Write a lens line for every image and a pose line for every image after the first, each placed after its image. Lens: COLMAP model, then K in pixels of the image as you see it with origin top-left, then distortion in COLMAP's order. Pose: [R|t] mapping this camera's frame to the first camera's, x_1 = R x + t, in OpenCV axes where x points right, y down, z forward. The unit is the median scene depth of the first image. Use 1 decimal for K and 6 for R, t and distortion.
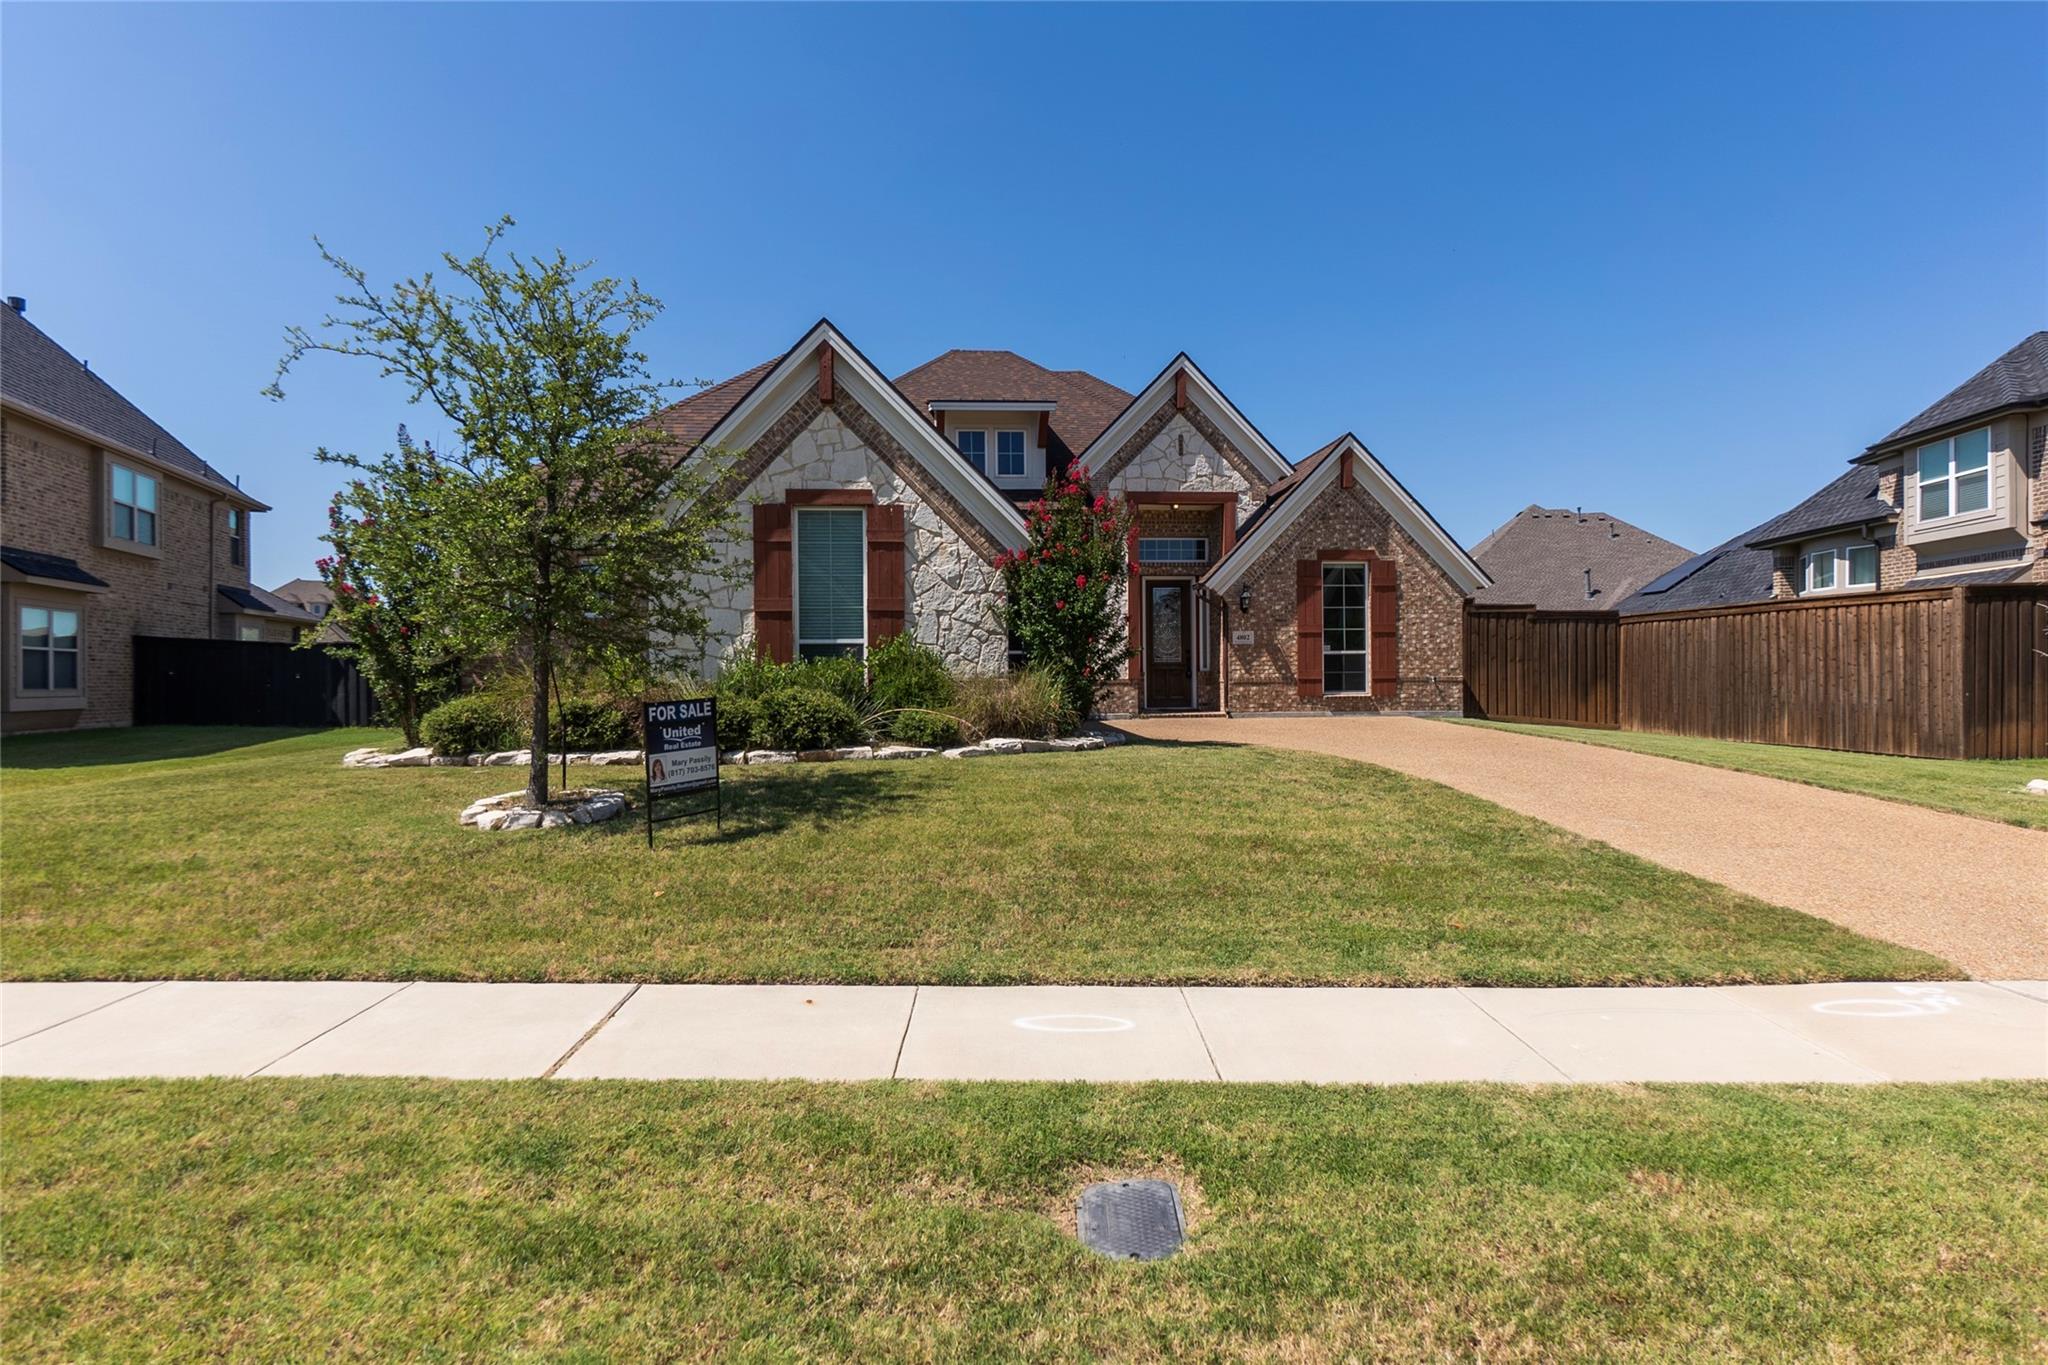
lens RADIAL K [[1055.9, 0, 1024.0], [0, 1055.9, 682.5], [0, 0, 1]] dist [-0.004382, 0.000222]
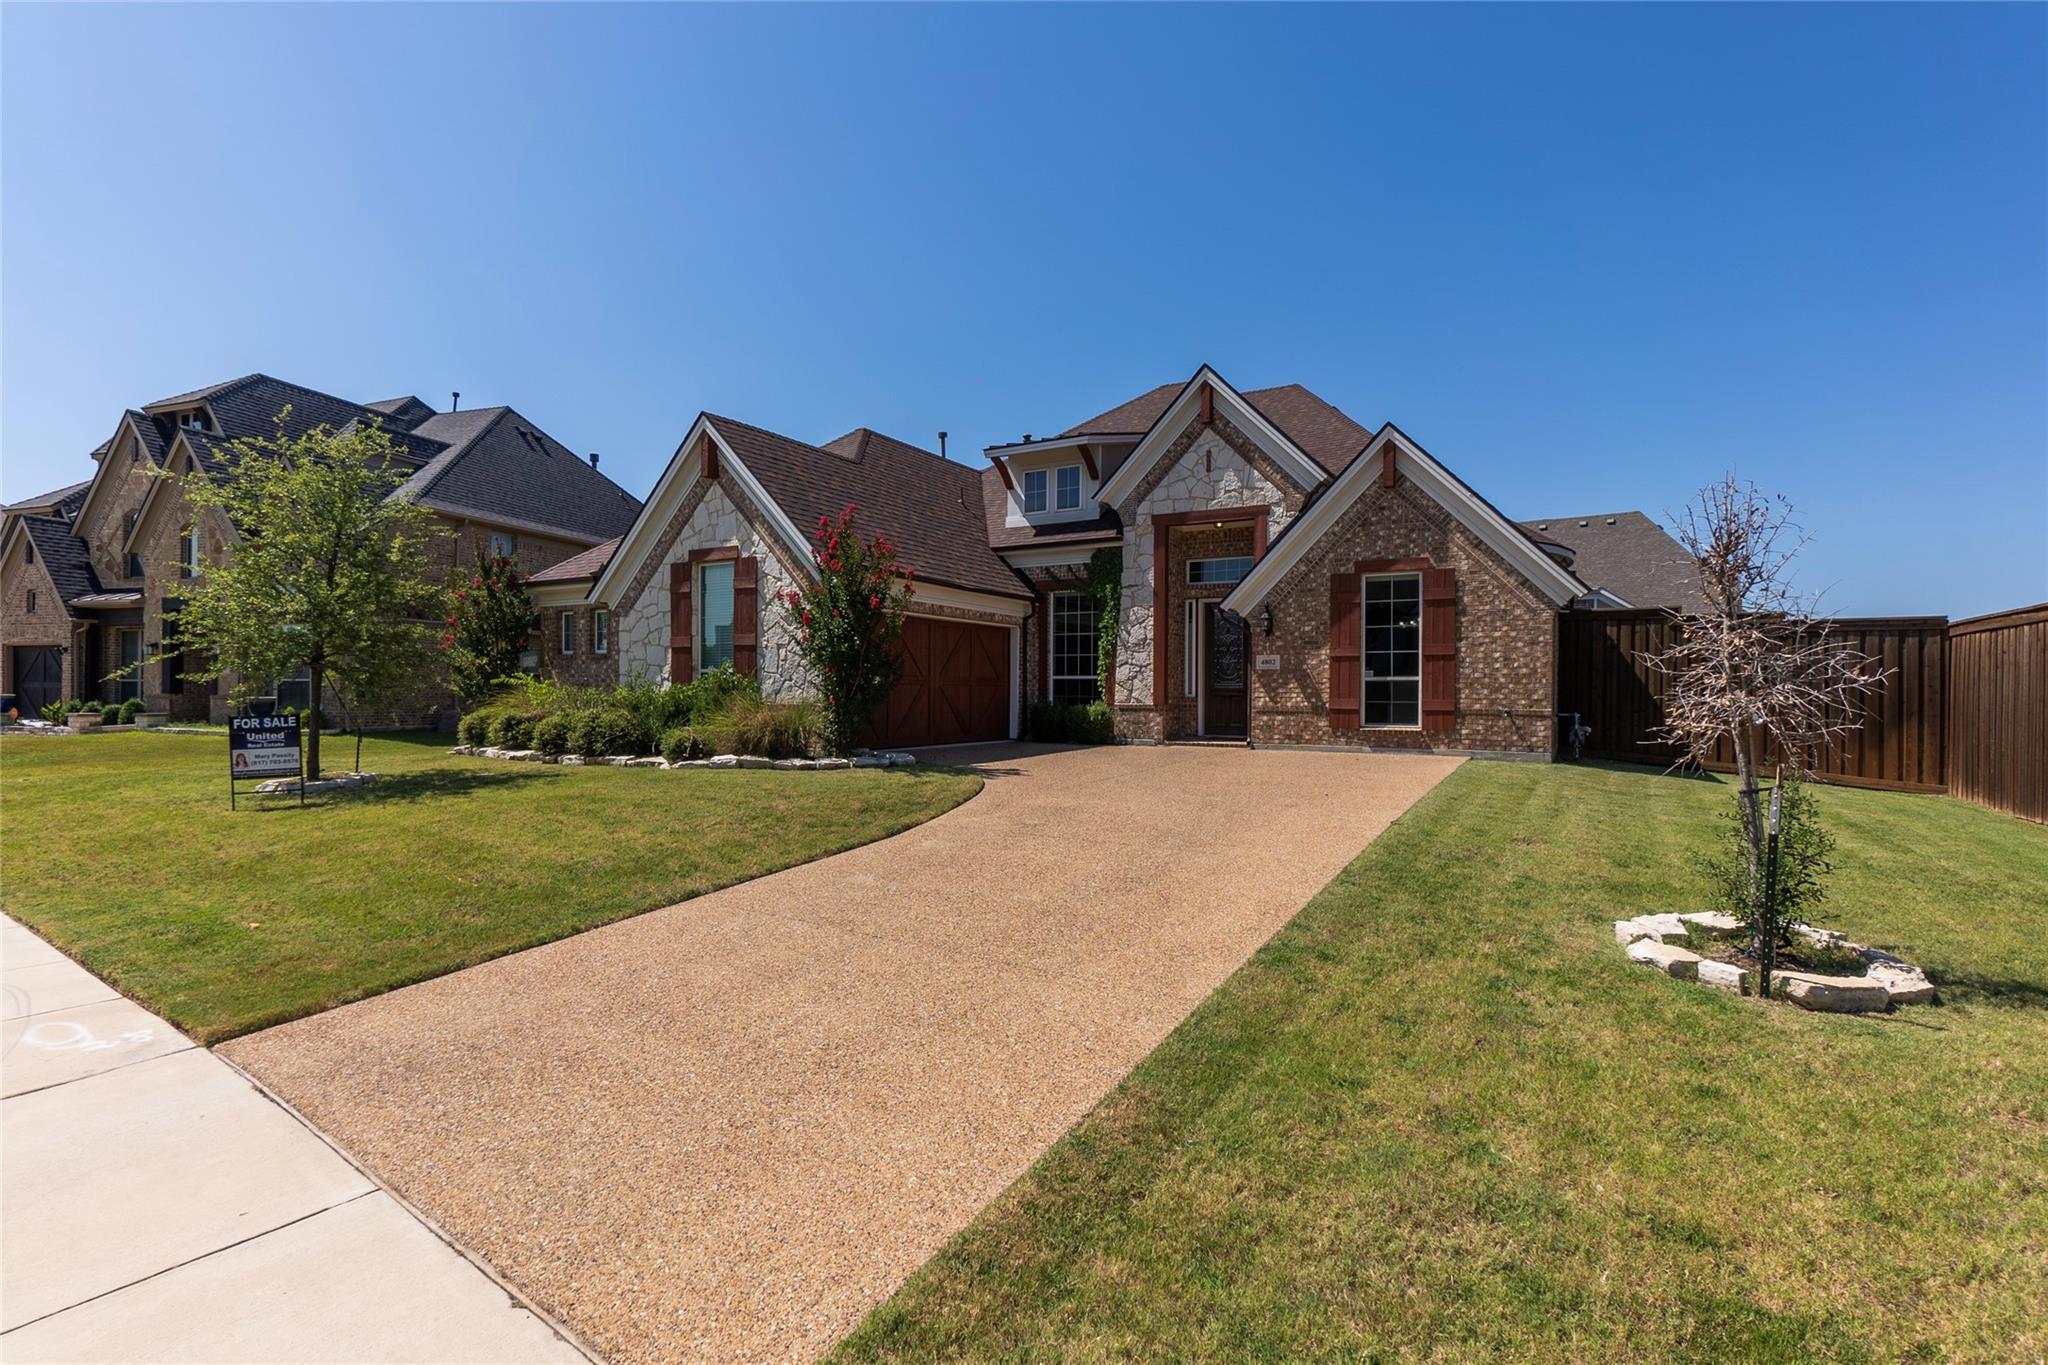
lens RADIAL K [[992.7, 0, 1014.9], [0, 992.7, 687.6], [0, 0, 1]] dist [-0.000654, -0.000274]
pose [[0.821737, 0.009437, -0.569789, 0.516883], [-0.015710, 0.999858, -0.006097, -0.011766], [0.569651, 0.013962, 0.821768, 0.165083]]
